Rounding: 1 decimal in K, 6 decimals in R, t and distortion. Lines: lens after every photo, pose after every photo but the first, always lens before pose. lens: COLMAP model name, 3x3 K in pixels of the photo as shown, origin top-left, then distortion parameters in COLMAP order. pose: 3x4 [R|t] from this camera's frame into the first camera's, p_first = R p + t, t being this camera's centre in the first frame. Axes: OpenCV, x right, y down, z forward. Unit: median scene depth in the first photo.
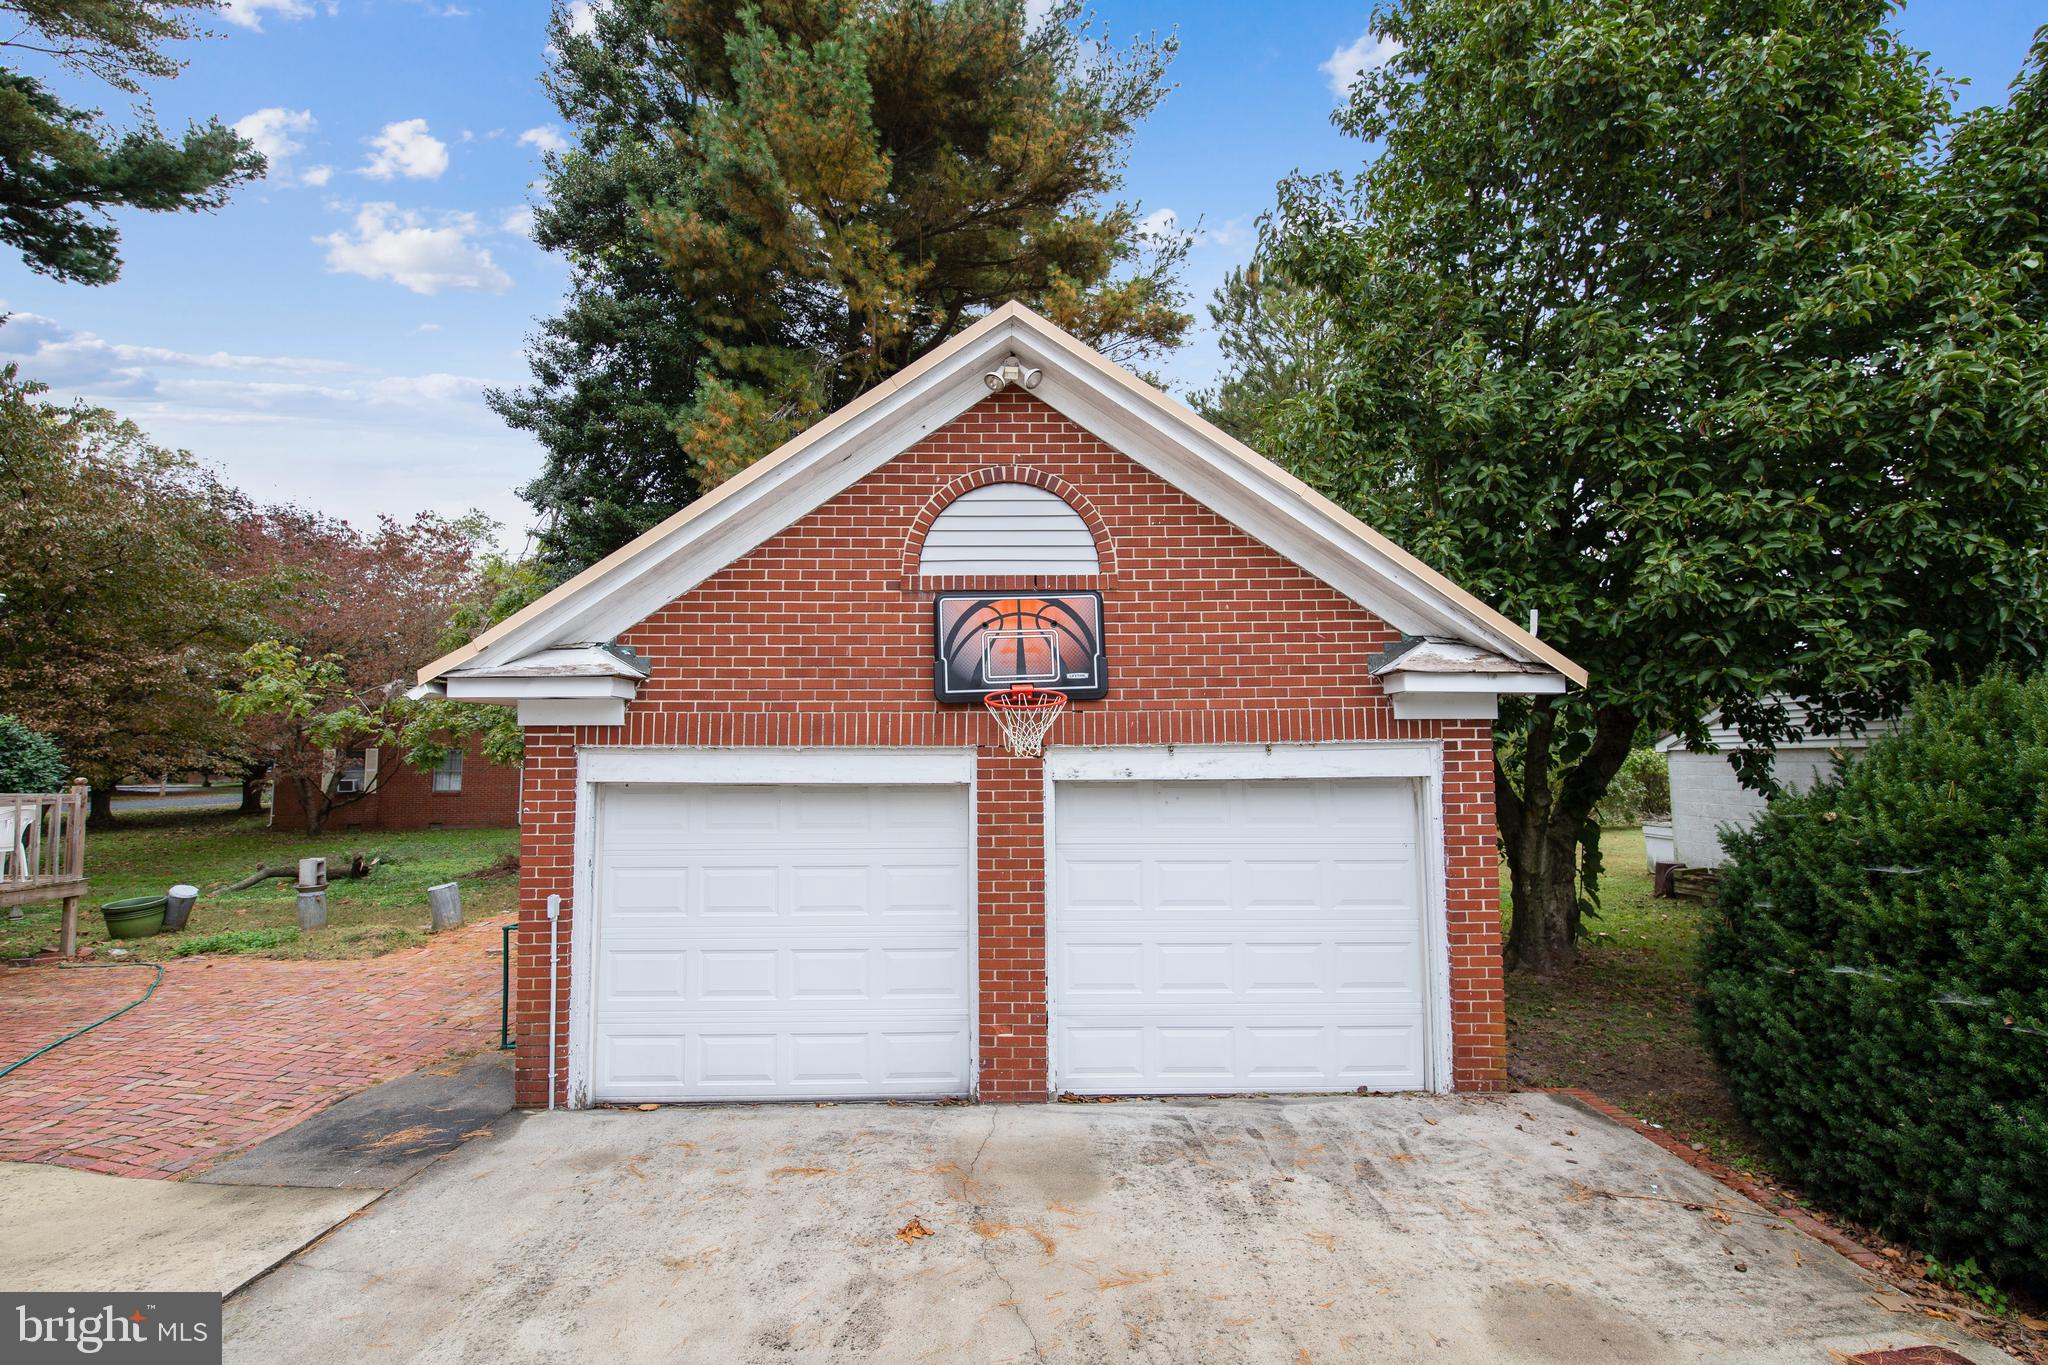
lens RADIAL K [[909.2, 0, 1024.0], [0, 909.2, 682.5], [0, 0, 1]] dist [-0.002164, -0.000344]
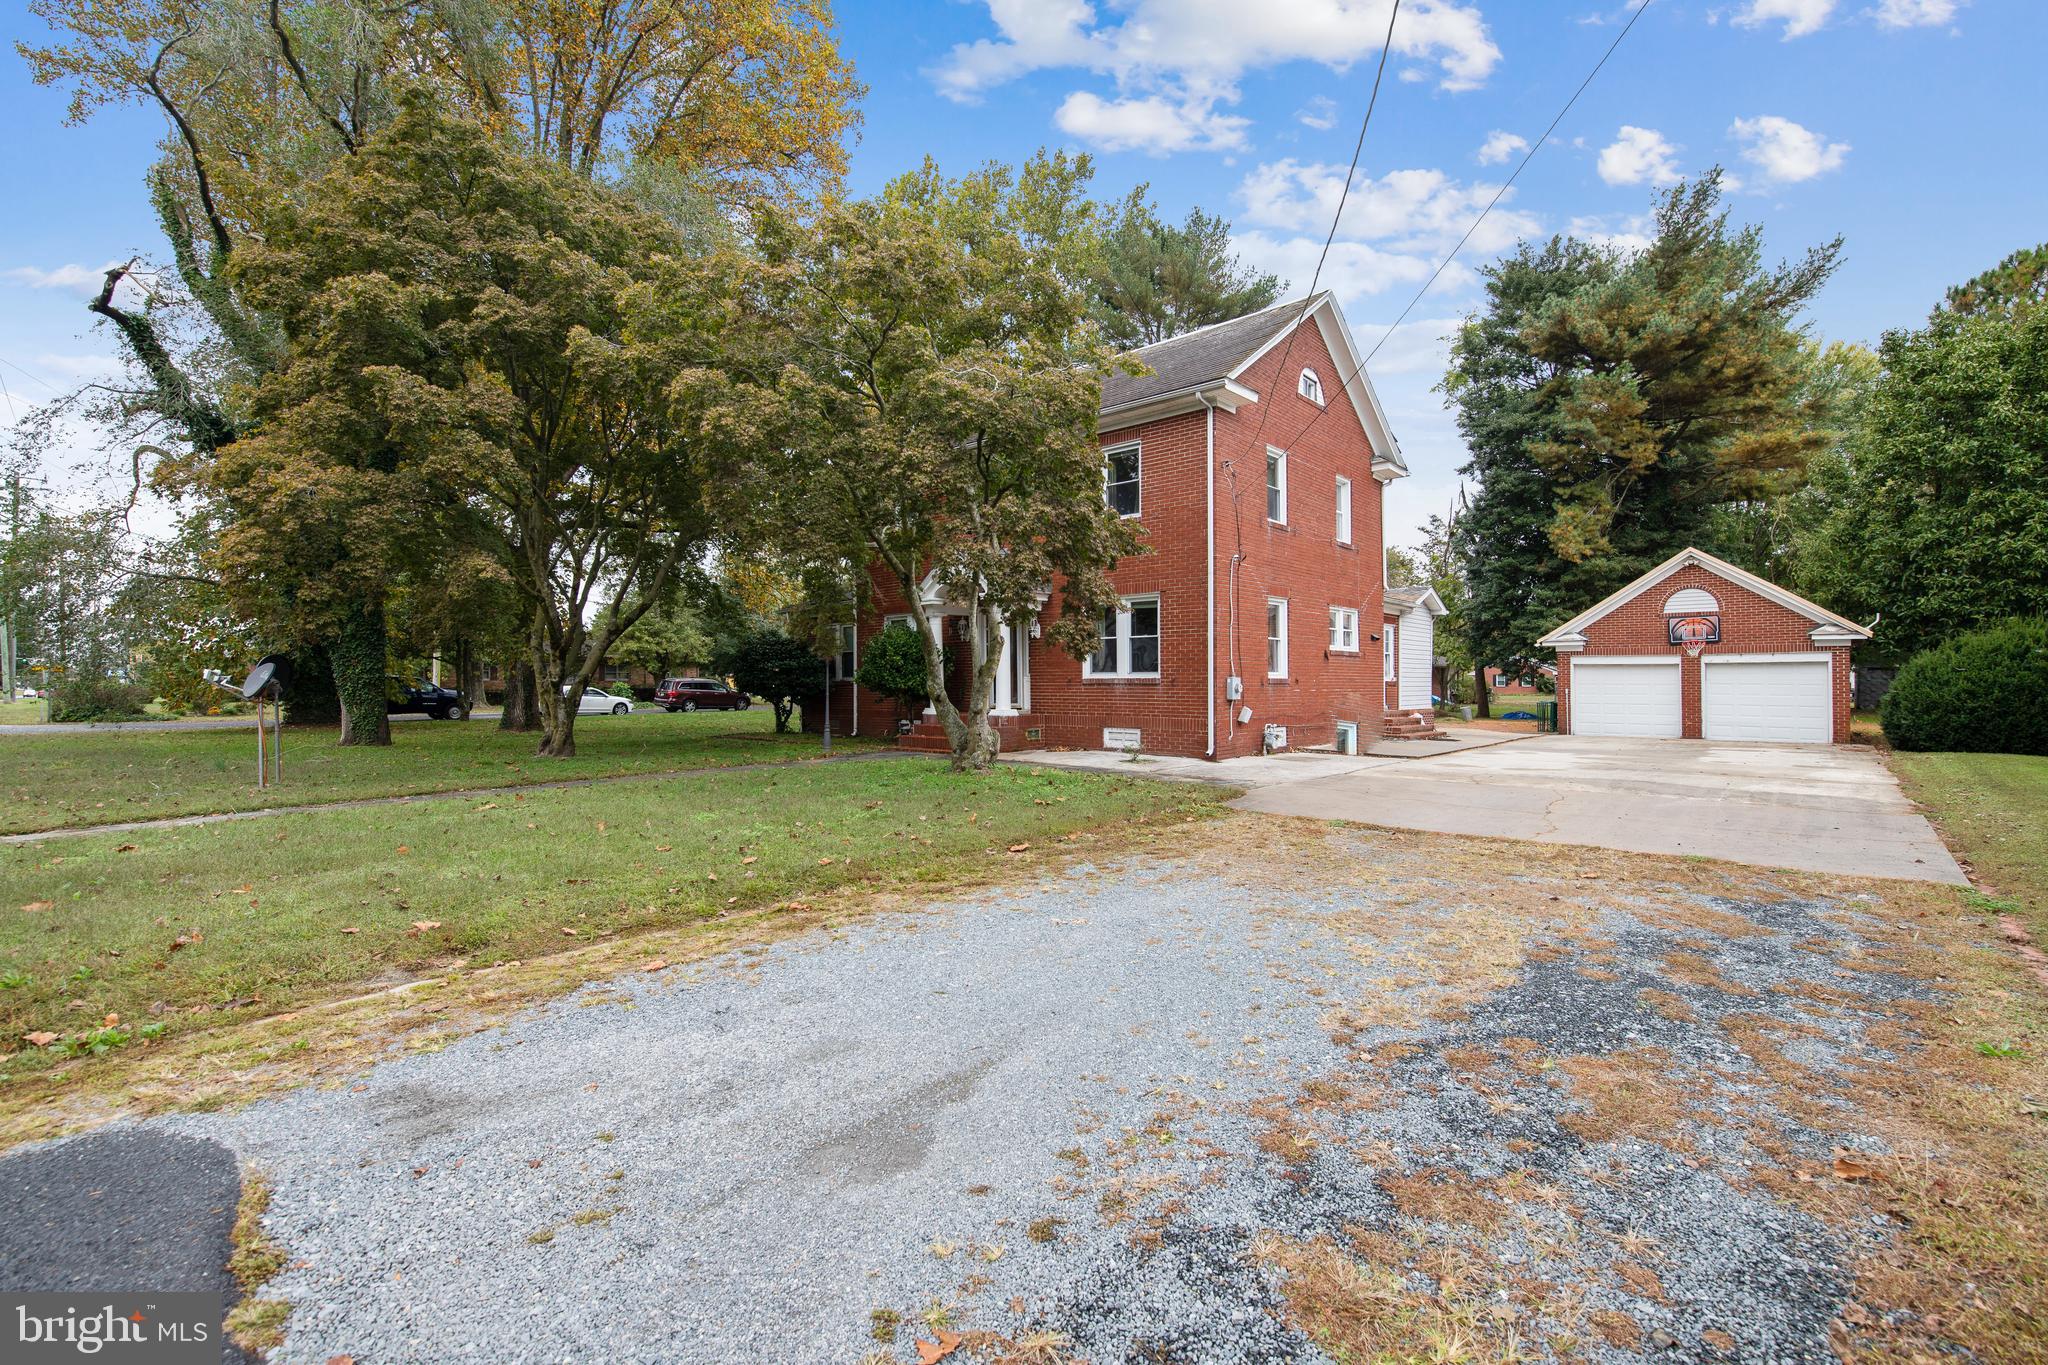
lens RADIAL K [[909.2, 0, 1024.0], [0, 909.2, 682.5], [0, 0, 1]] dist [-0.002164, -0.000344]
pose [[0.747096, 0.005751, -0.664691, 0.458256], [0.060929, 0.995160, 0.077093, -0.301450], [0.661917, -0.098095, 0.743130, -4.022721]]
